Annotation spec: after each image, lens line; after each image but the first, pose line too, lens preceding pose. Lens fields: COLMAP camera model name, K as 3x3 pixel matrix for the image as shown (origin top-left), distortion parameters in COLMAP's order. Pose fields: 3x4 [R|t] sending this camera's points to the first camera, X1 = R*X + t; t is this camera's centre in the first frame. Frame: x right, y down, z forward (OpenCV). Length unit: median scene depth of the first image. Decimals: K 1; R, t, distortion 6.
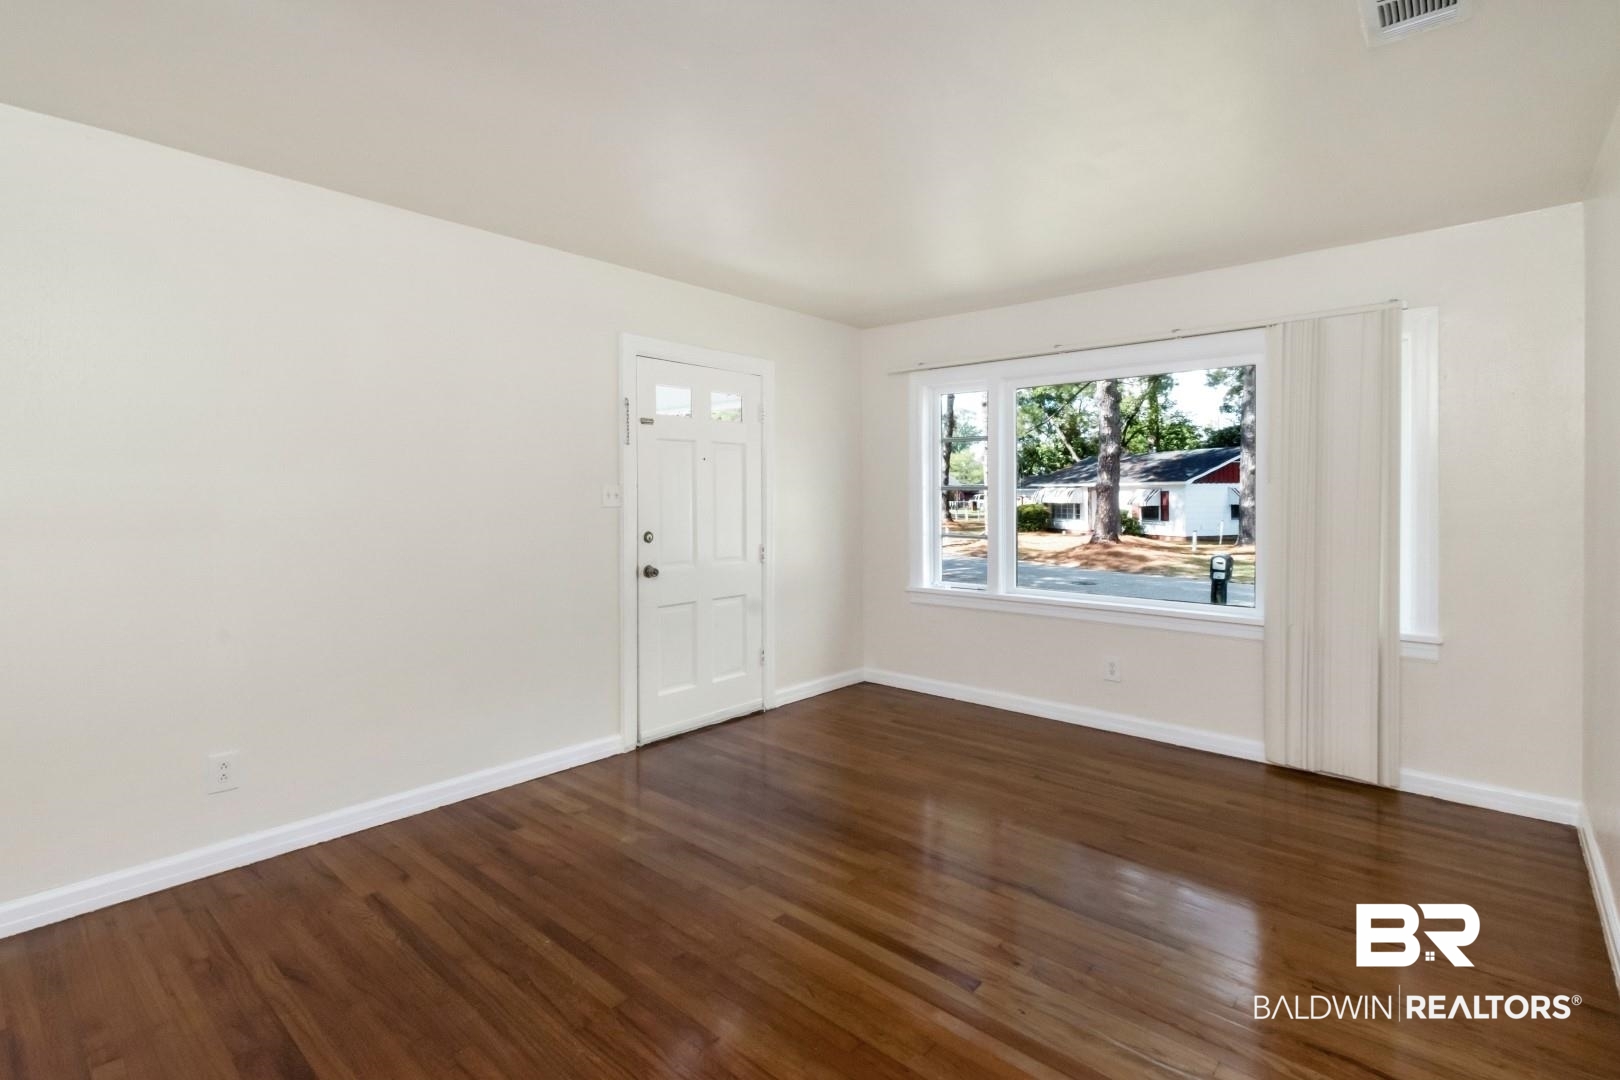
lens RADIAL K [[754.1, 0, 763.1], [0, 754.1, 497.8], [0, 0, 1]] dist [-0.002903, -0.000355]
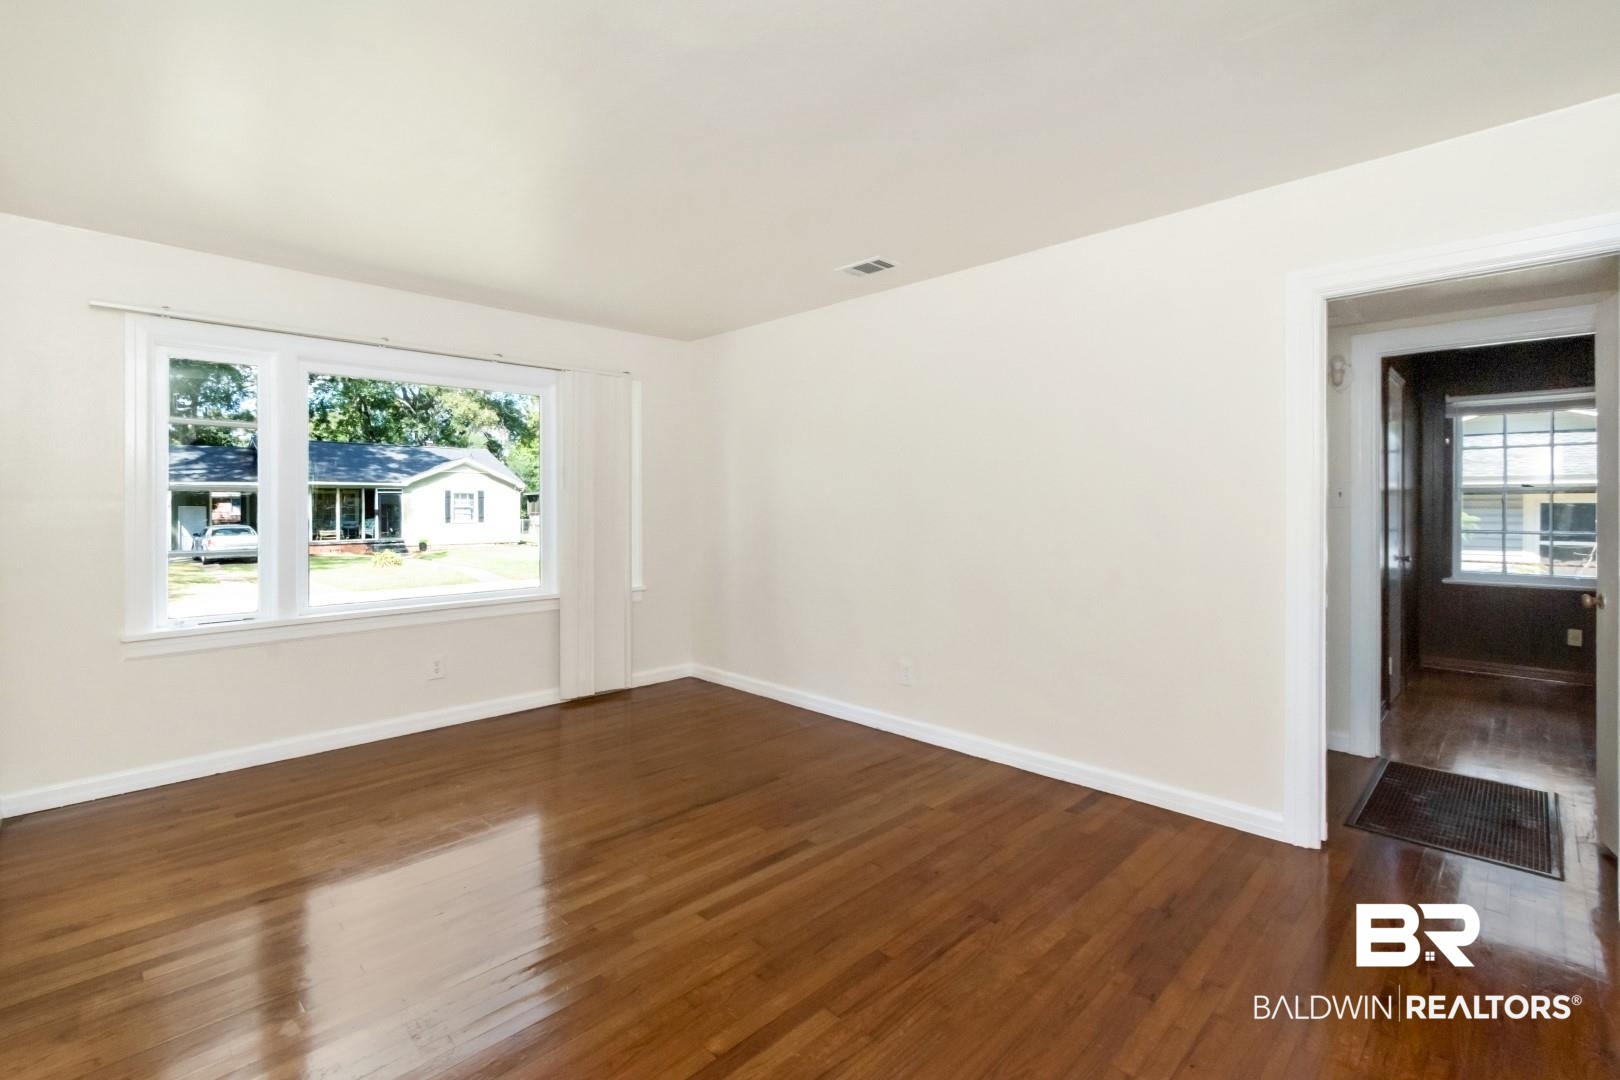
lens RADIAL K [[728.6, 0, 812.5], [0, 728.6, 502.0], [0, 0, 1]] dist [0.003219, 0.000145]
pose [[0.042075, 0.003780, 0.999107, -0.527549], [0.010398, 0.999937, -0.004221, 0.011414], [-0.999060, 0.010567, 0.042033, 0.460797]]
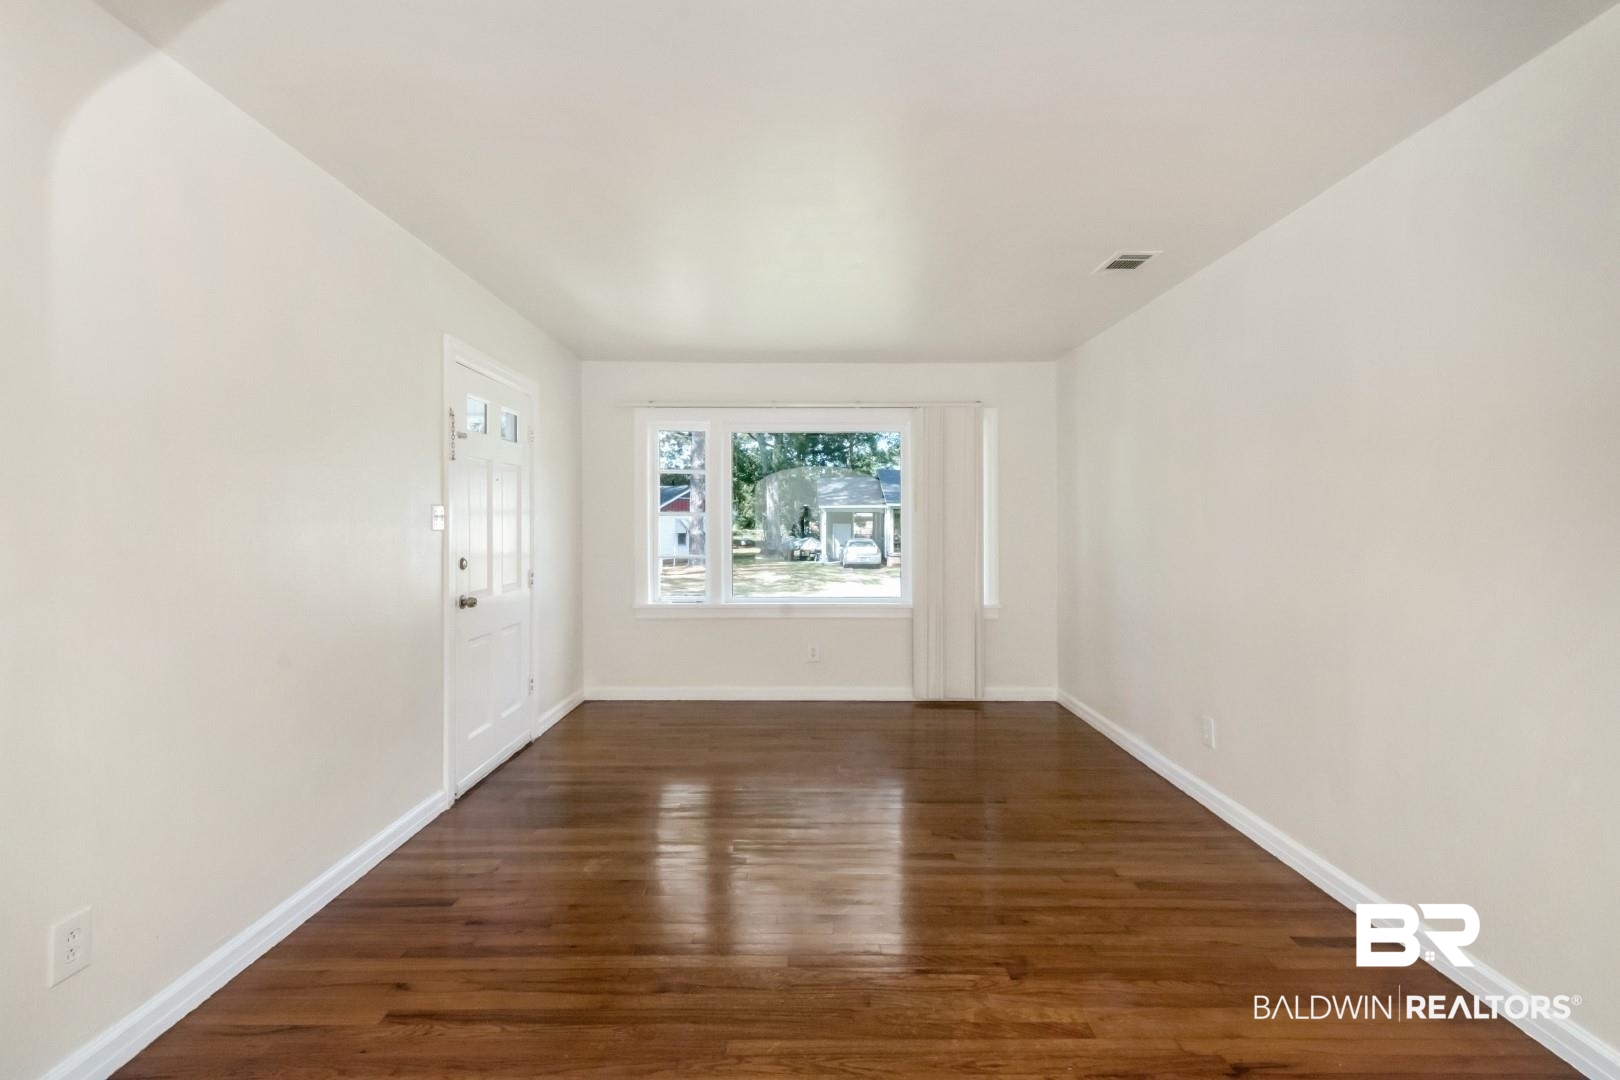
lens RADIAL K [[732.4, 0, 800.2], [0, 732.4, 518.4], [0, 0, 1]] dist [-0.000255, -0.000137]
pose [[0.733666, 0.007436, 0.679470, -0.437581], [0.001618, 0.999918, -0.012690, 0.009085], [-0.679508, 0.010410, 0.733594, 0.081842]]
